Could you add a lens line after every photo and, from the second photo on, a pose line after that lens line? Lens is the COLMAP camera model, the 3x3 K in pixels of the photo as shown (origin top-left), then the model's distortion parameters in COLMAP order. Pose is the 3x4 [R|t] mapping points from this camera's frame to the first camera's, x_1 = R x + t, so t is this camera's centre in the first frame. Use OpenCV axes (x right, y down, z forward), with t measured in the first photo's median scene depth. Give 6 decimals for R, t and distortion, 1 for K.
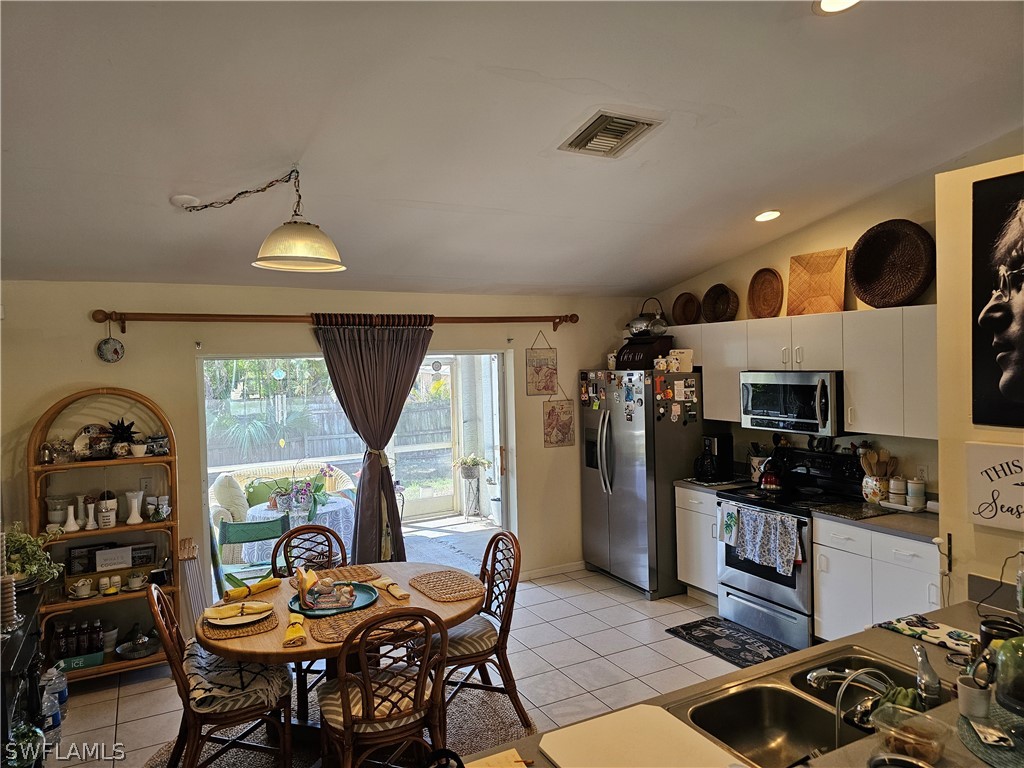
lens RADIAL K [[691.5, 0, 511.5], [0, 691.5, 382.6], [0, 0, 1]] dist [0.072508, 0.003026]
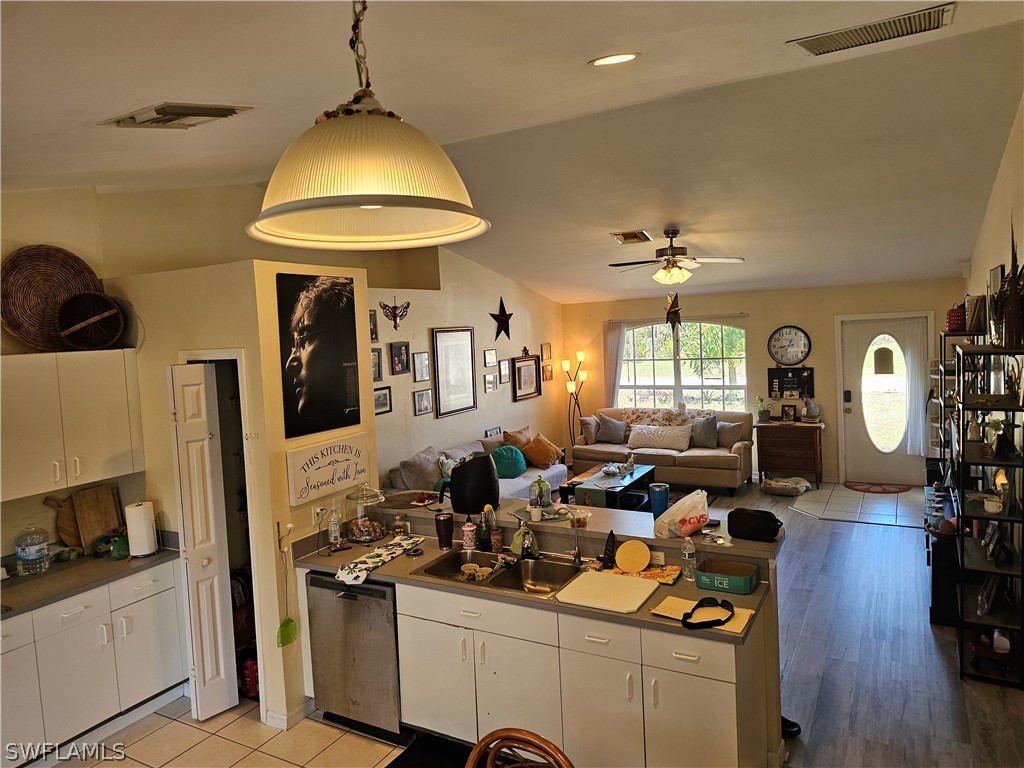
lens RADIAL K [[691.5, 0, 512.1], [0, 691.5, 378.4], [0, 0, 1]] dist [0.072508, 0.003026]
pose [[-0.525479, -0.015184, 0.850671, -0.831623], [0.096986, 0.992254, 0.077621, -0.135435], [-0.845261, 0.123292, -0.519936, 1.393846]]
